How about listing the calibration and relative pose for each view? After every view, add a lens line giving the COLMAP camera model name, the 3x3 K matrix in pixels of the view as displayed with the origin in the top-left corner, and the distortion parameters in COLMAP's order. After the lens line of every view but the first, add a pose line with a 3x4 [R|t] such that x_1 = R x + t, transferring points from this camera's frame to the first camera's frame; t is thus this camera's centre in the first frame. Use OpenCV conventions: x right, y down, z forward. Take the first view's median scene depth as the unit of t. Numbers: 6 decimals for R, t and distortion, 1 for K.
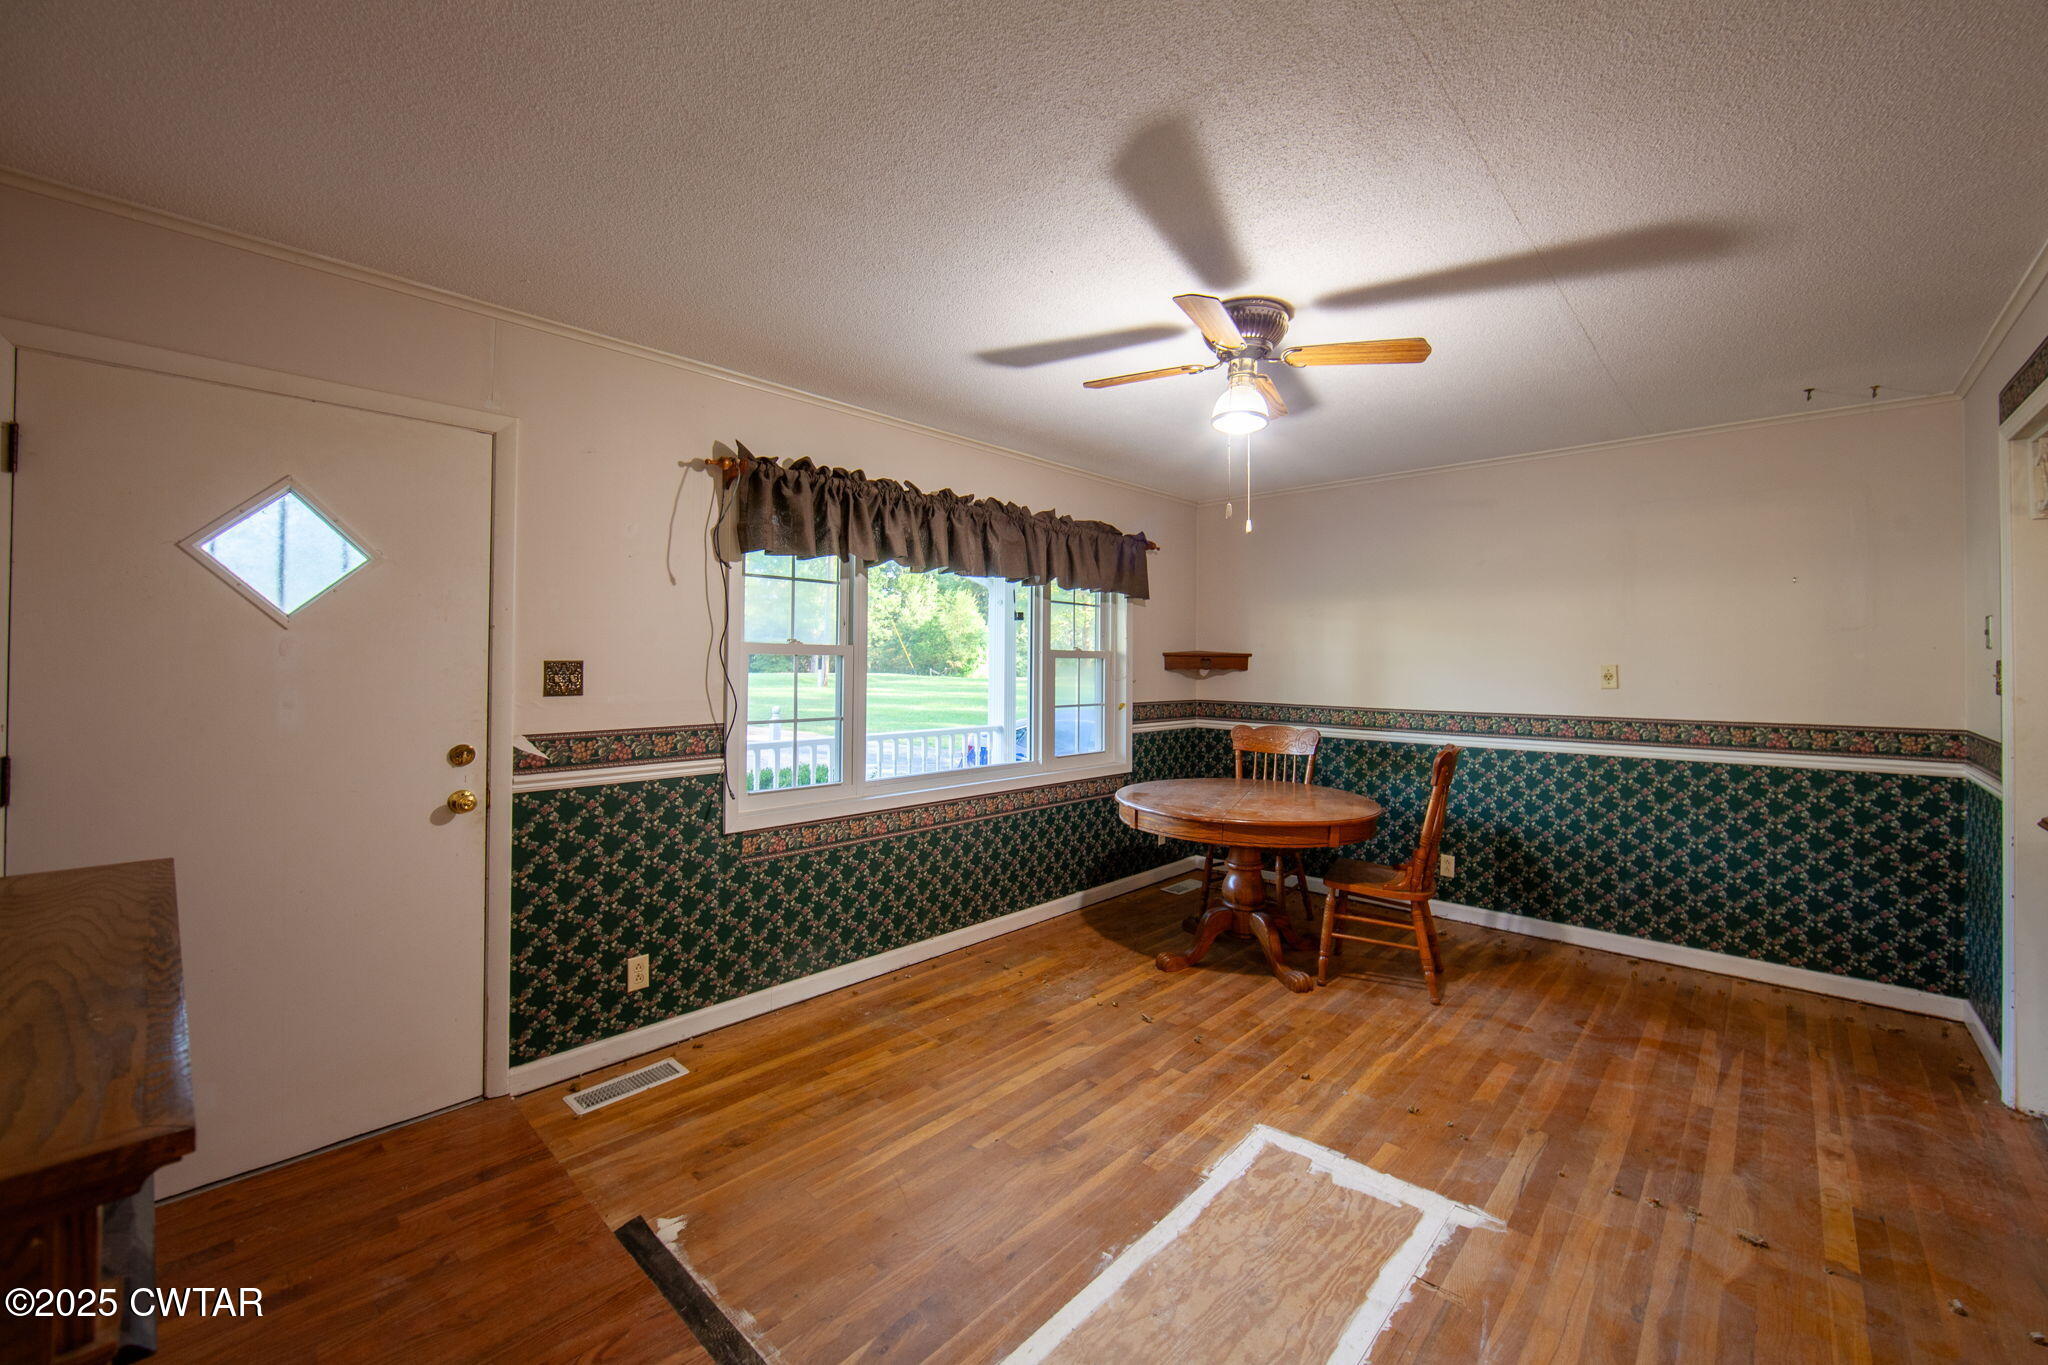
lens RADIAL K [[883.1, 0, 1022.0], [0, 883.1, 654.4], [0, 0, 1]] dist [-0.014846, 0.000410]
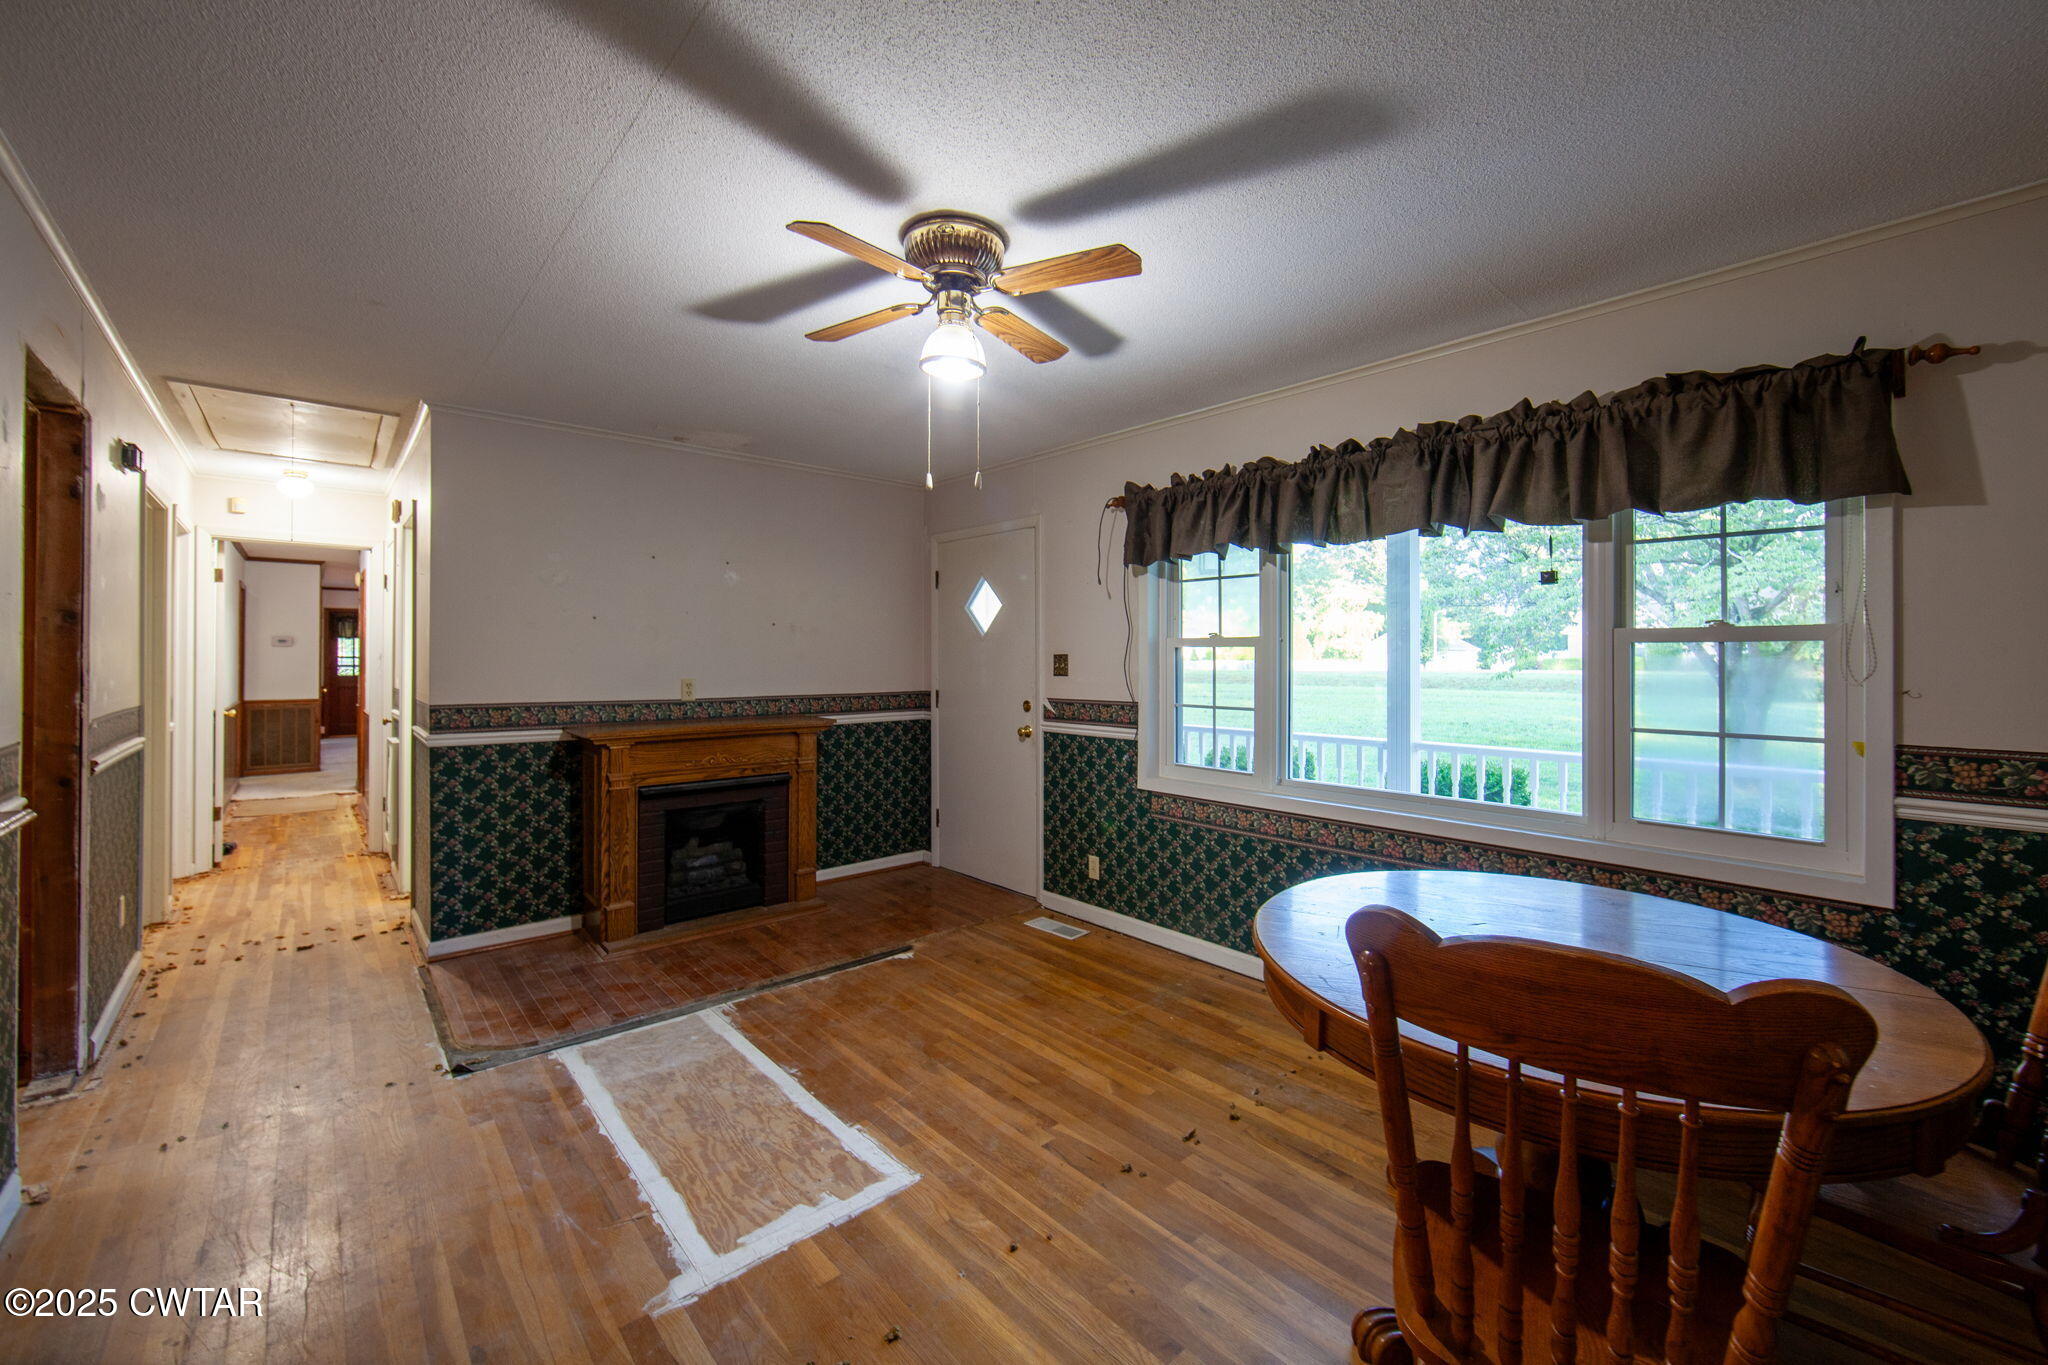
lens RADIAL K [[827.7, 0, 1023.4], [0, 827.7, 653.8], [0, 0, 1]] dist [-0.012440, 0.000200]
pose [[-0.141887, -0.012423, -0.989805, 1.003282], [0.006112, 0.999891, -0.013425, 0.025886], [0.989864, -0.007955, -0.141795, 1.145797]]
